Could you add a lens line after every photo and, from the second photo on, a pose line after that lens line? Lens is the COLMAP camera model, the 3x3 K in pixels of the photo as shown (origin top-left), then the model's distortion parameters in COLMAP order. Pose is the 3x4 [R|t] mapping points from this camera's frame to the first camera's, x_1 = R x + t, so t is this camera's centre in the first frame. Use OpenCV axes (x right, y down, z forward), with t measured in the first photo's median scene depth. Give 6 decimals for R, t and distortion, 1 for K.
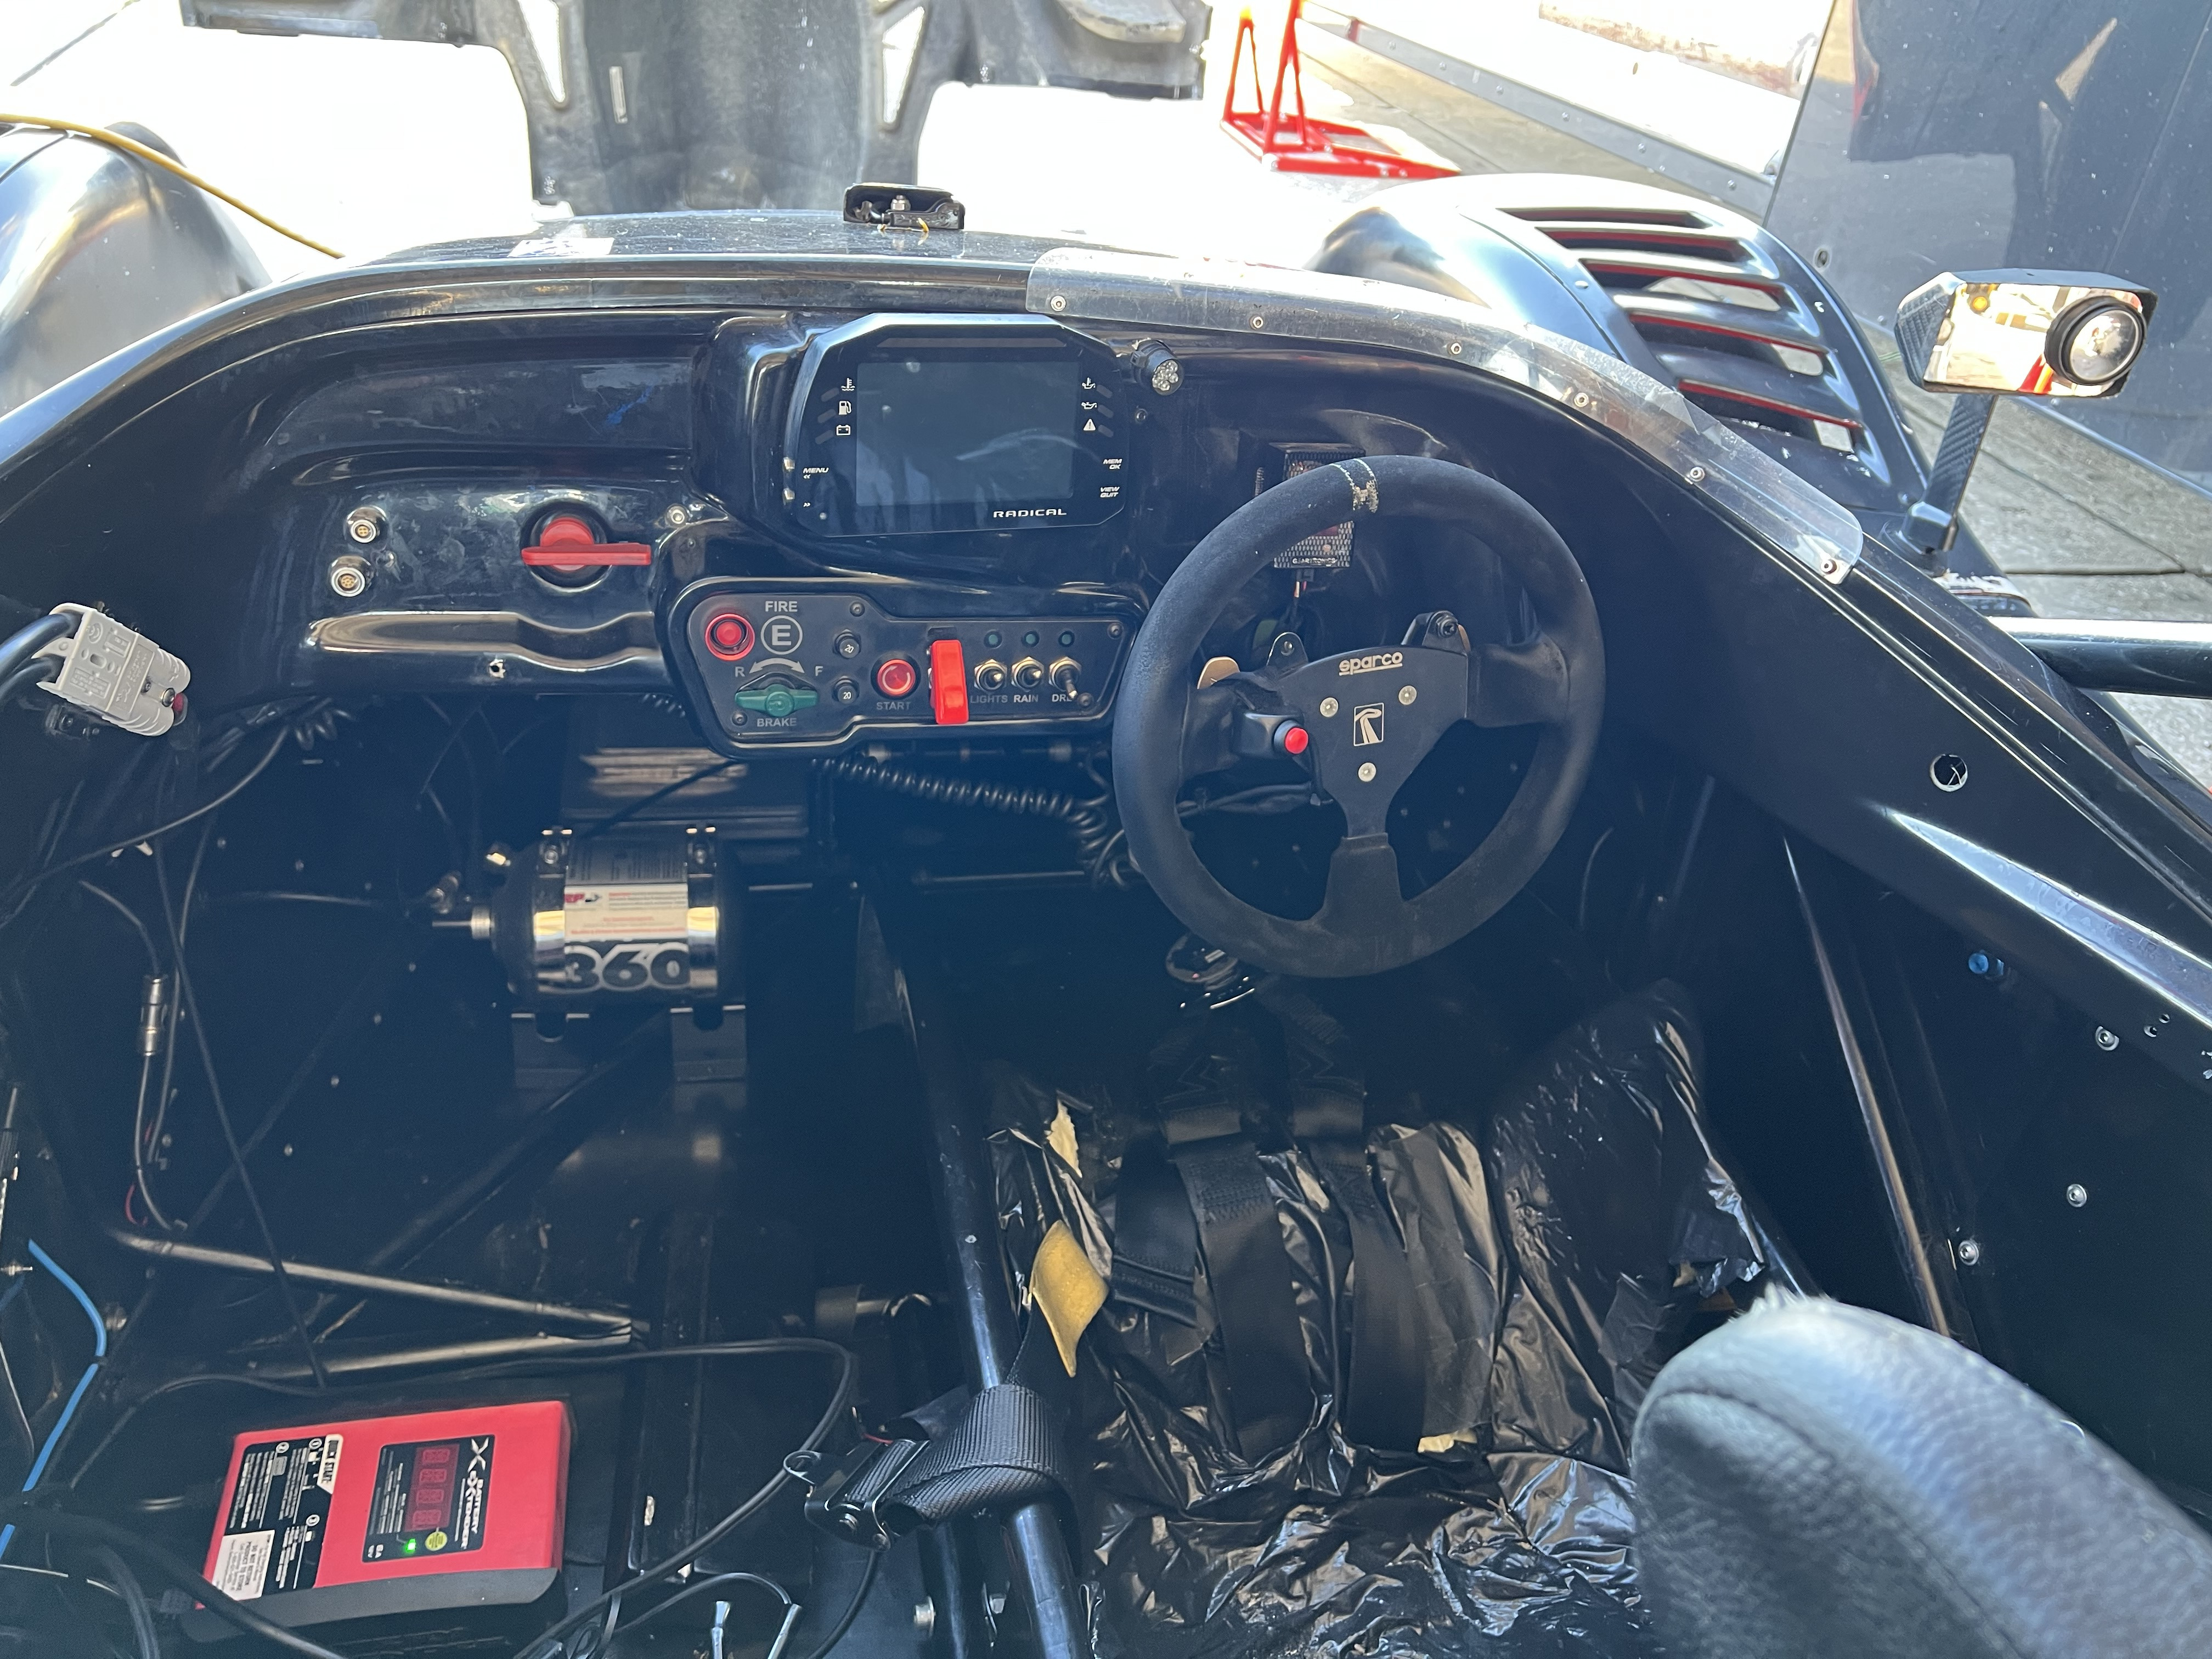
lens RADIAL K [[1670.6, 0, 1126.4], [0, 1670.6, 806.8], [0, 0, 1]] dist [0.055880, -0.057138]
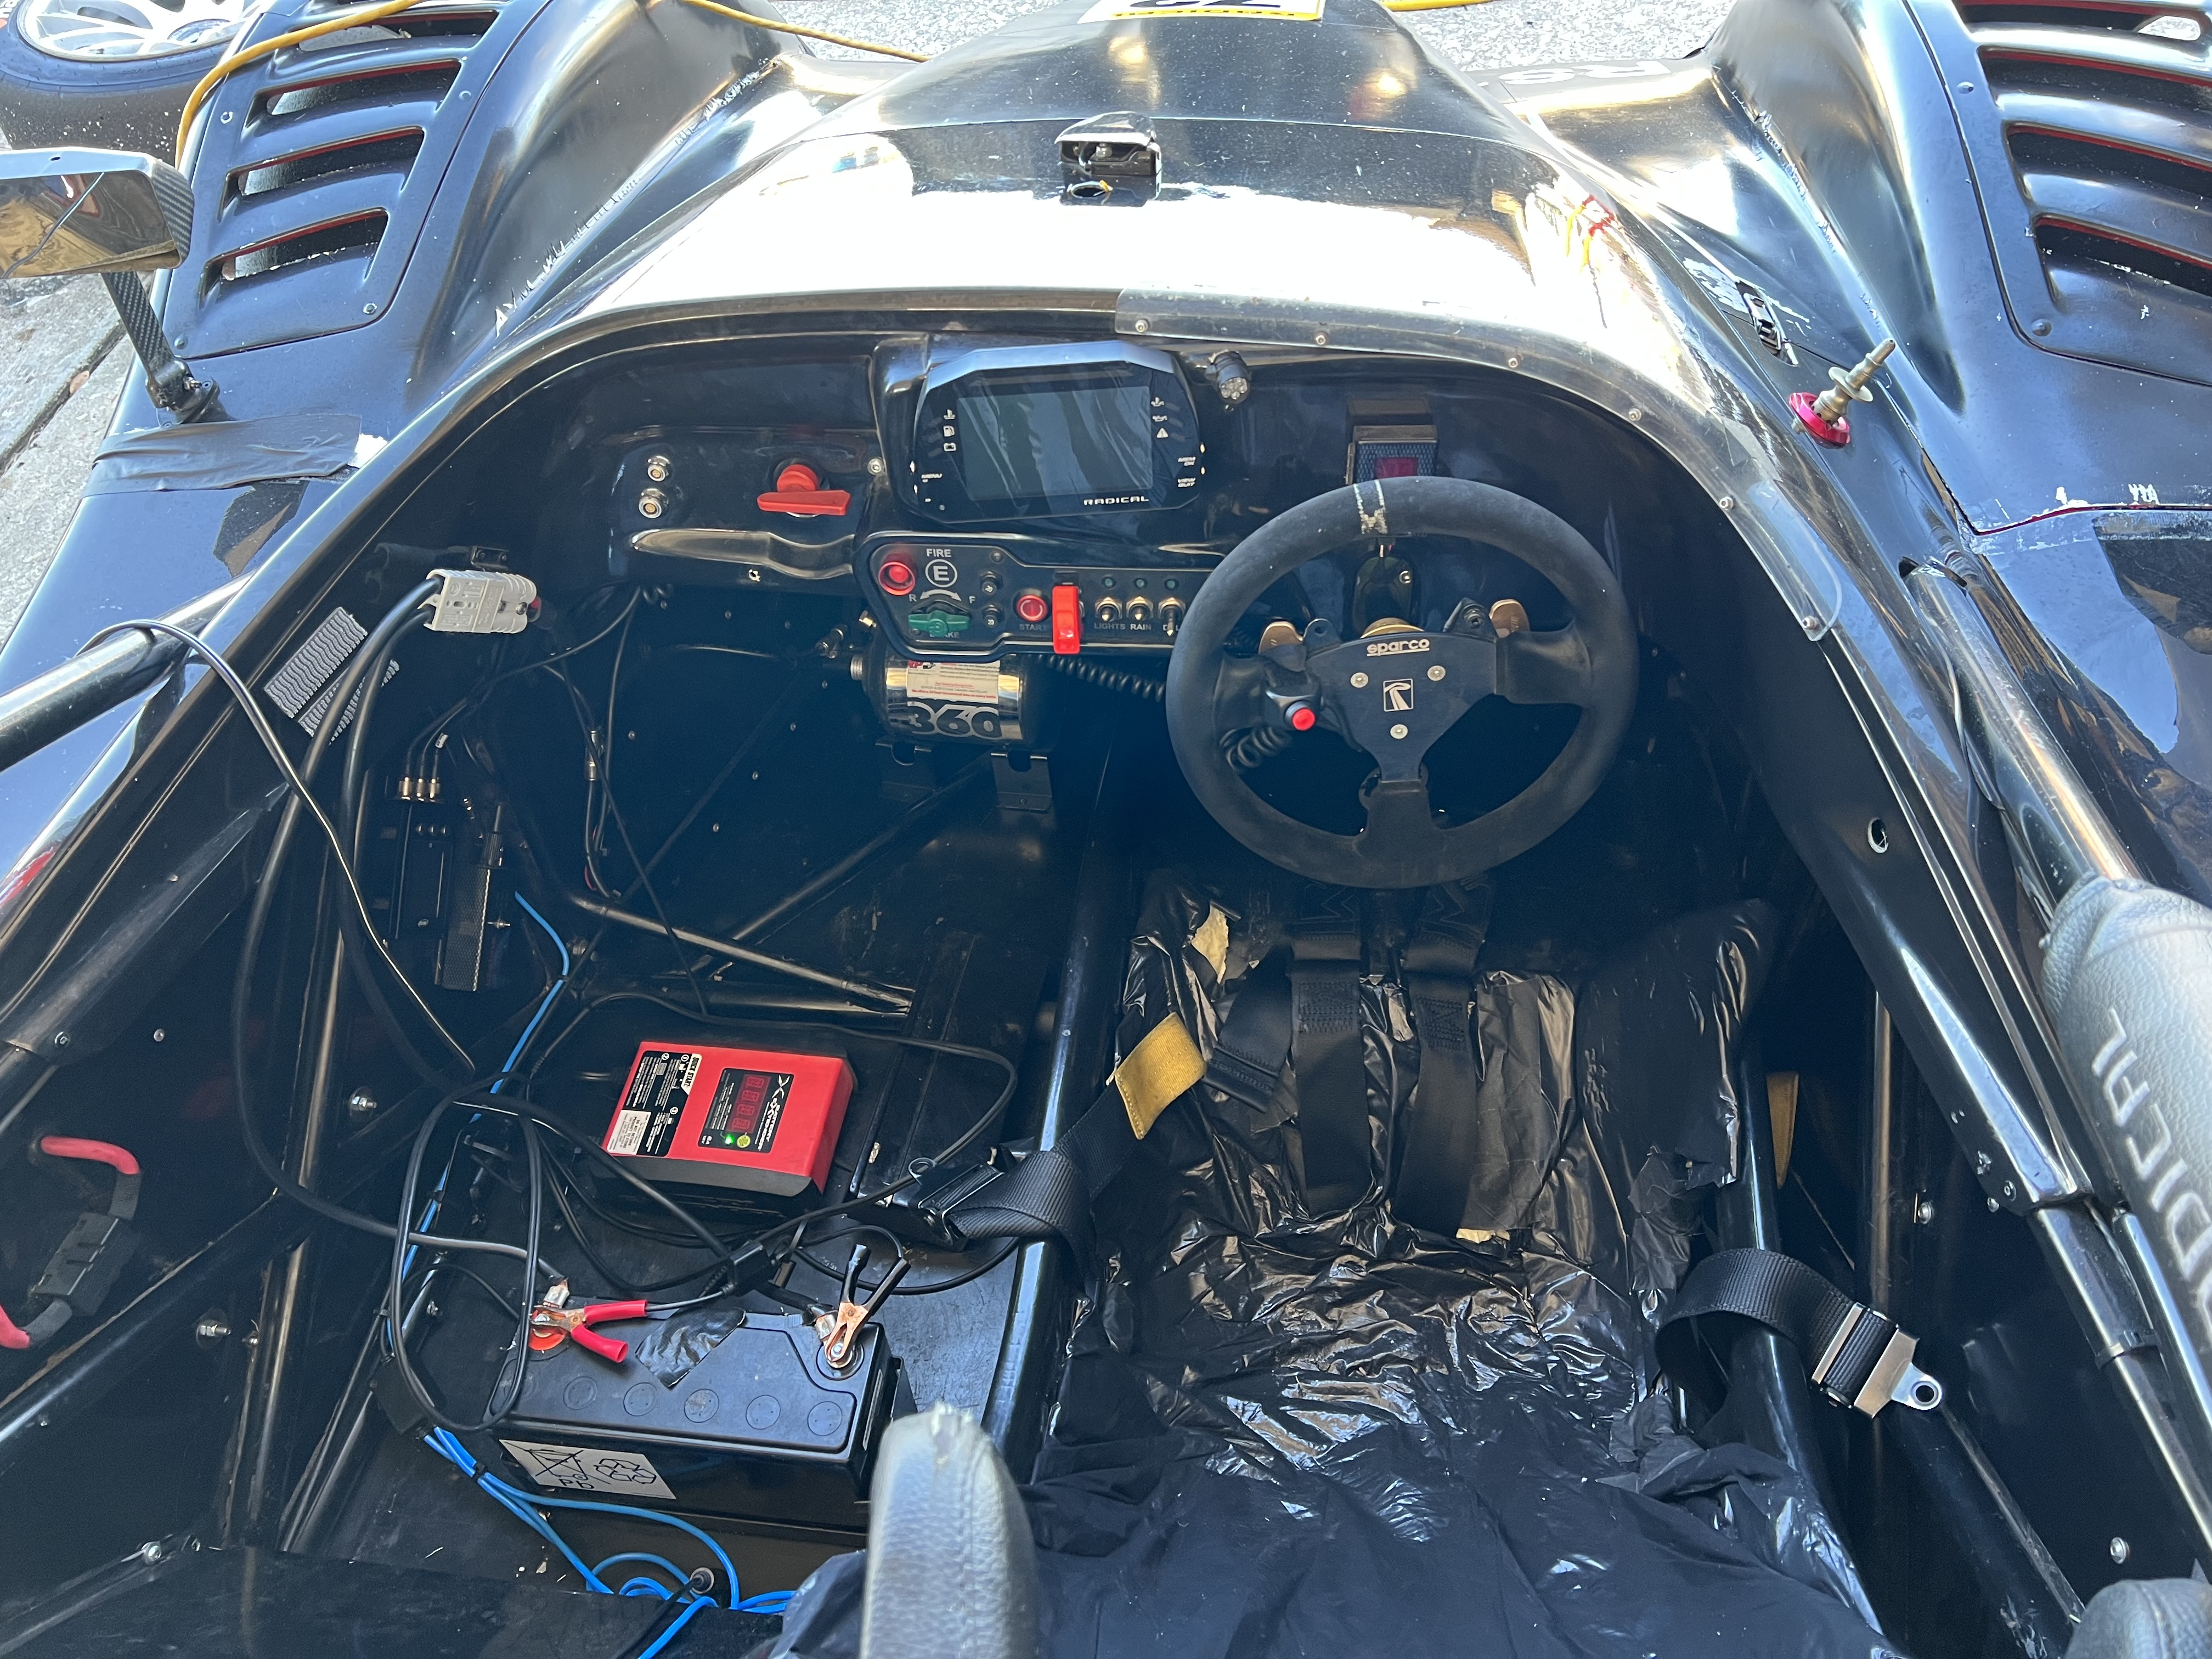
lens RADIAL K [[1648.8, 0, 1104.8], [0, 1648.8, 814.6], [0, 0, 1]] dist [0.122899, -0.204198]
pose [[0.923232, 0.152797, -0.352556, 0.340057], [-0.050148, 0.957601, 0.283701, -0.258728], [0.380957, -0.244242, 0.891750, -0.107815]]
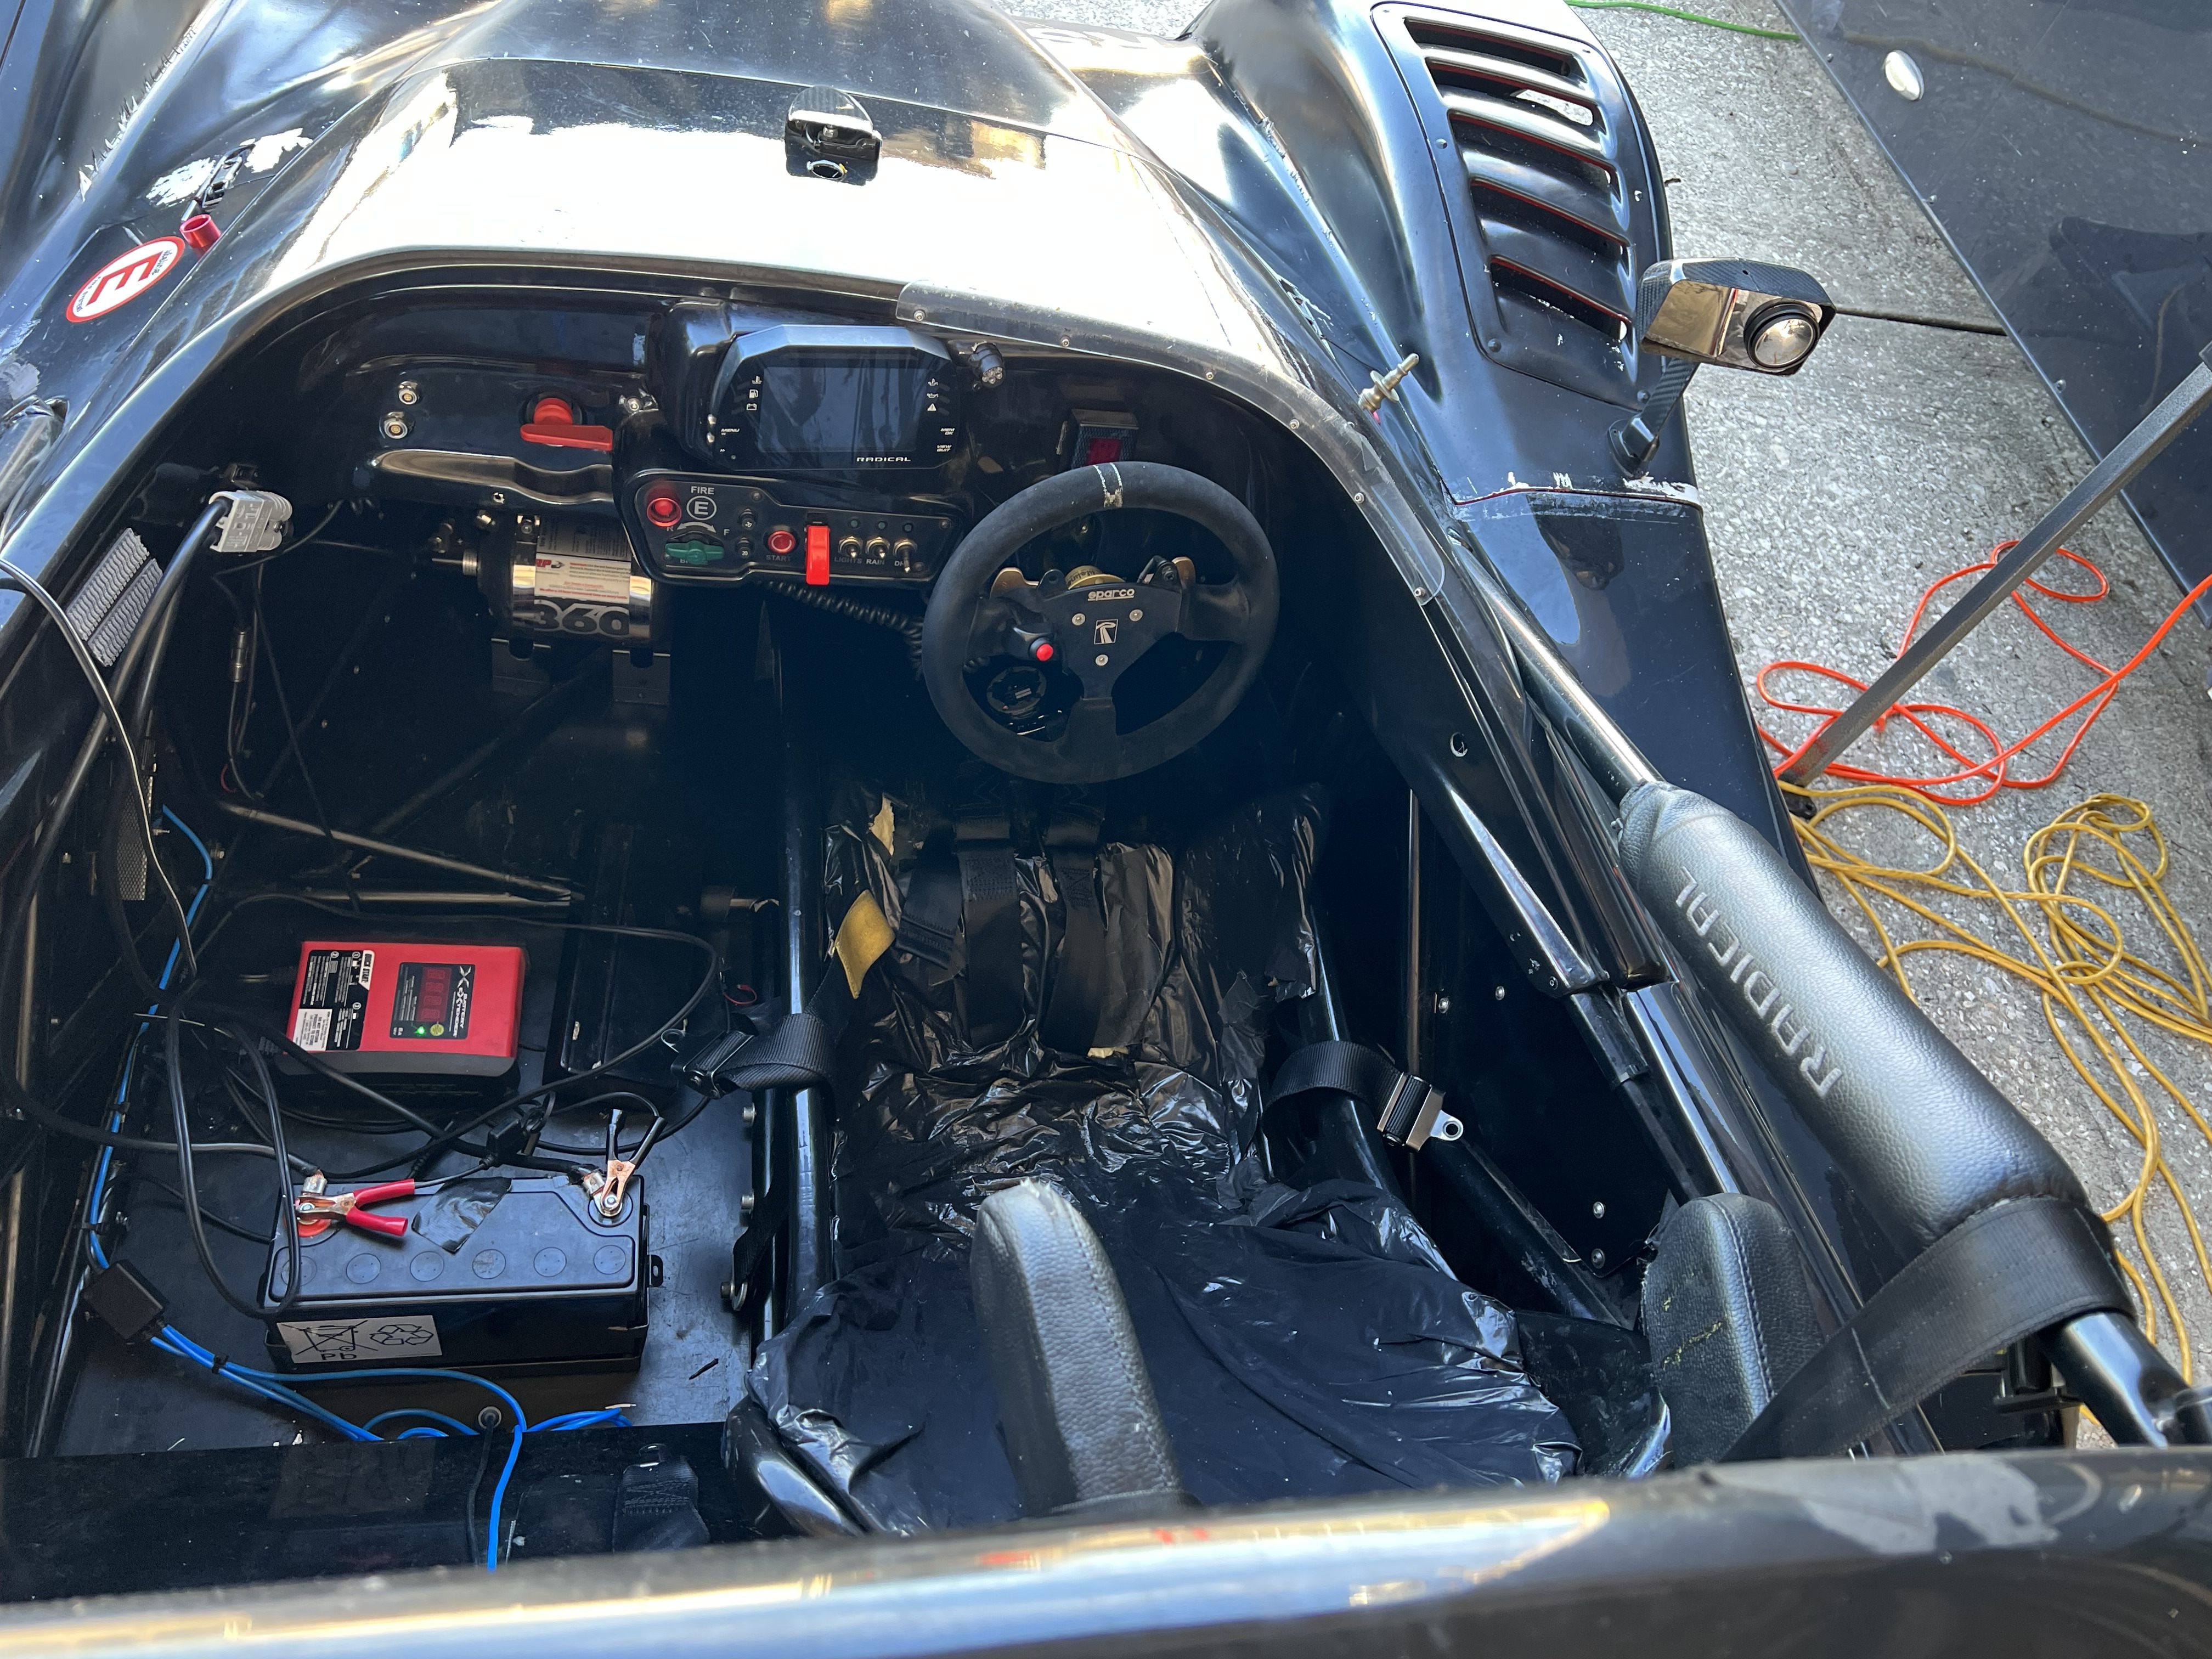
lens RADIAL K [[1648.8, 0, 1104.8], [0, 1648.8, 814.6], [0, 0, 1]] dist [0.122899, -0.204198]
pose [[0.987369, 0.152618, 0.042540, 0.097955], [-0.158122, 0.932324, 0.325223, -0.332285], [0.009974, -0.327841, 0.944680, -0.365994]]
